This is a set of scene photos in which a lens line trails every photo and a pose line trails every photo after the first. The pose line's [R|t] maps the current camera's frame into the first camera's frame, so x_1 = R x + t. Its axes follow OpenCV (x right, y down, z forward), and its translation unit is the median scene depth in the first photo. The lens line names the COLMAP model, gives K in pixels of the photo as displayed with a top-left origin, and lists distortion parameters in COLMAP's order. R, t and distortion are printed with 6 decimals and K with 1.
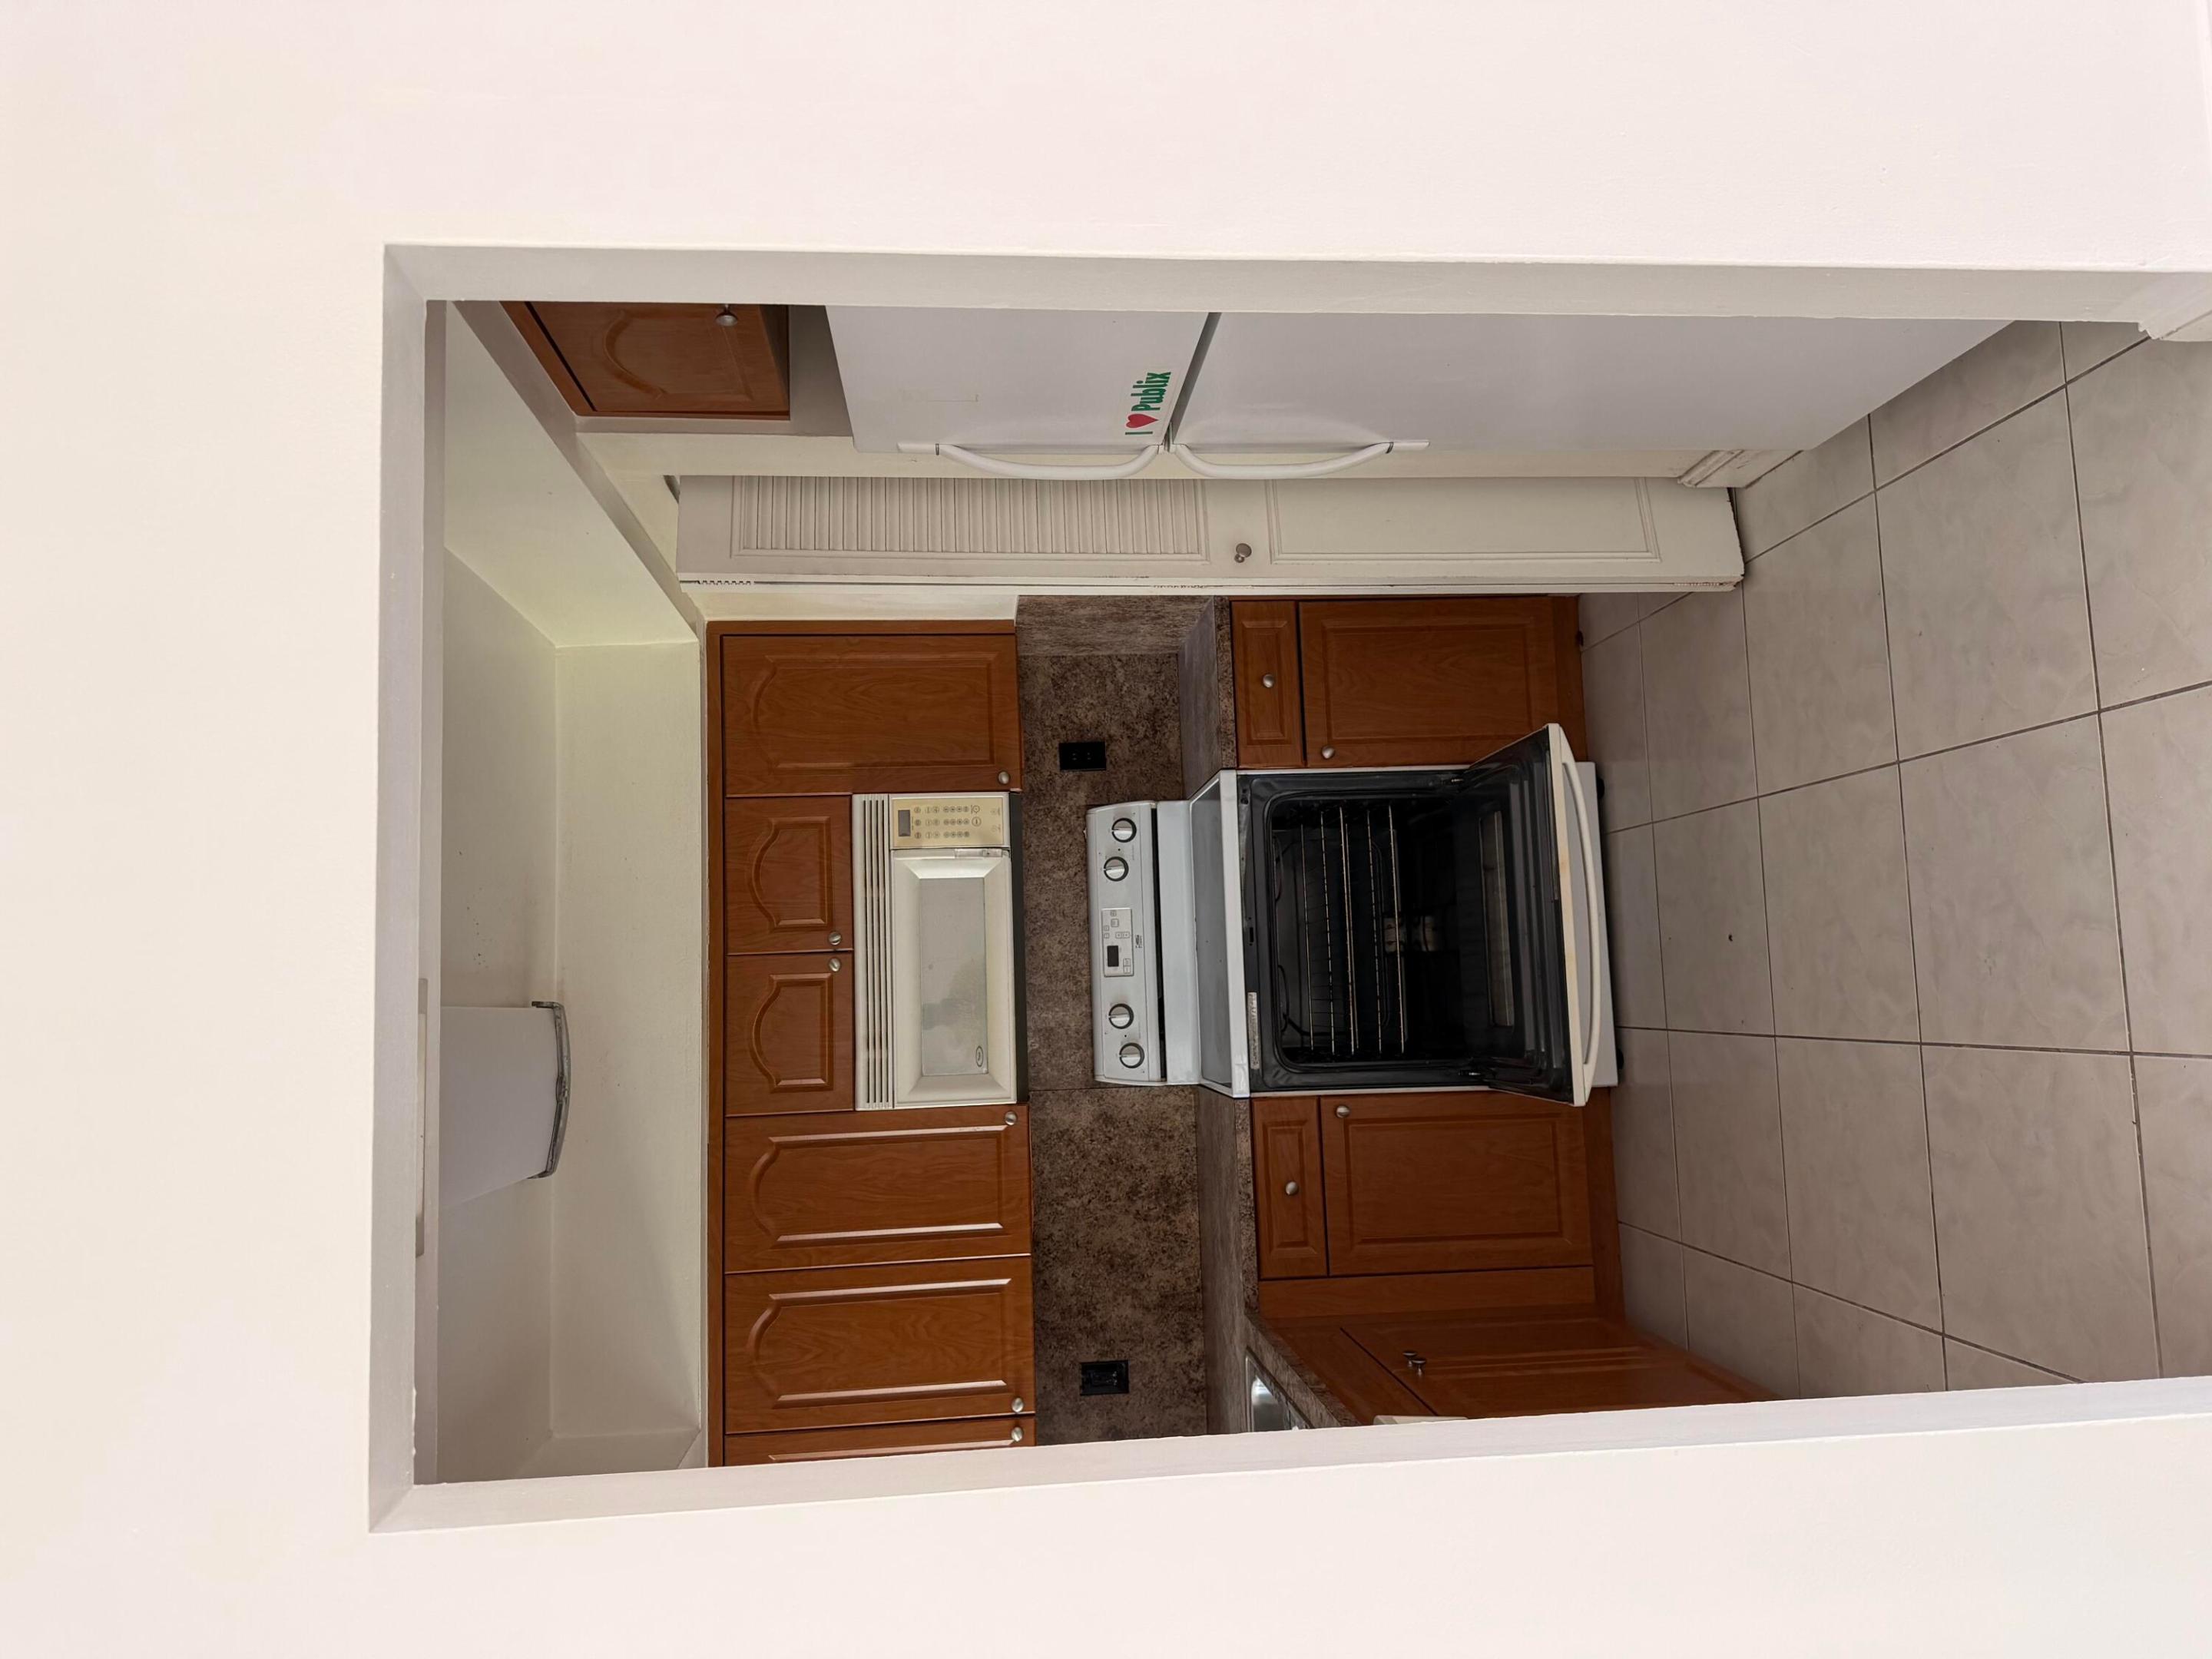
lens RADIAL K [[1569.4, 0, 1103.5], [0, 1569.4, 827.8], [0, 0, 1]] dist [0.083506, -0.010951]
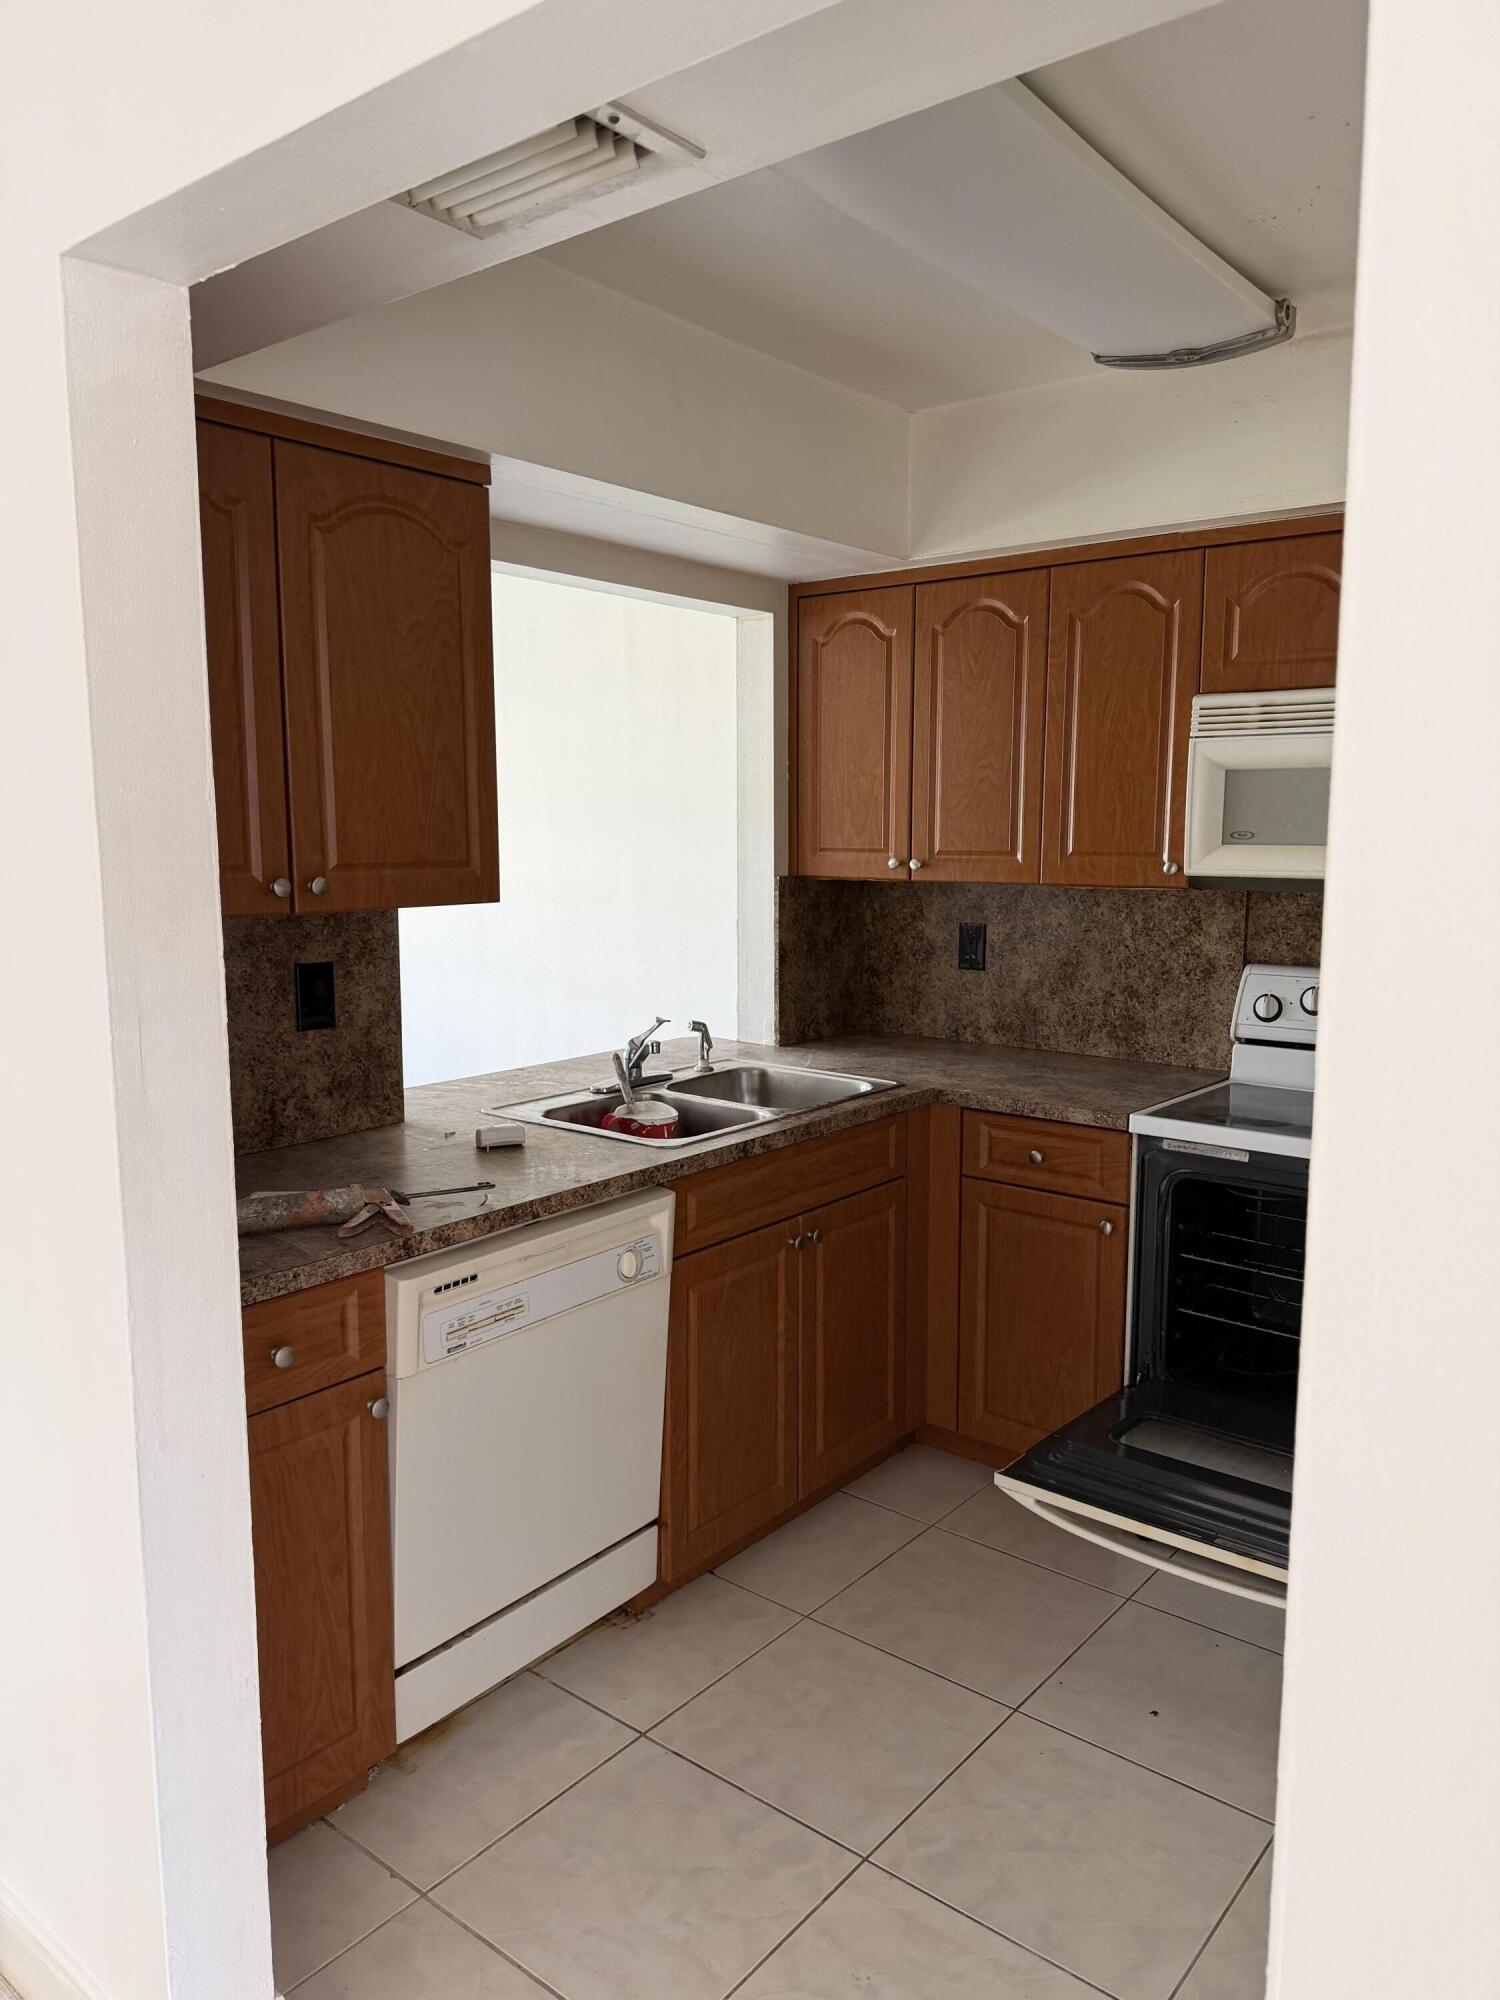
lens RADIAL K [[1419.0, 0, 750.1], [0, 1419.0, 1001.7], [0, 0, 1]] dist [0.083506, -0.010951]
pose [[-0.077942, 0.993572, 0.082095, -0.029417], [-0.696996, -0.113183, 0.708086, -0.225596], [0.712826, -0.002030, 0.701337, 0.229717]]
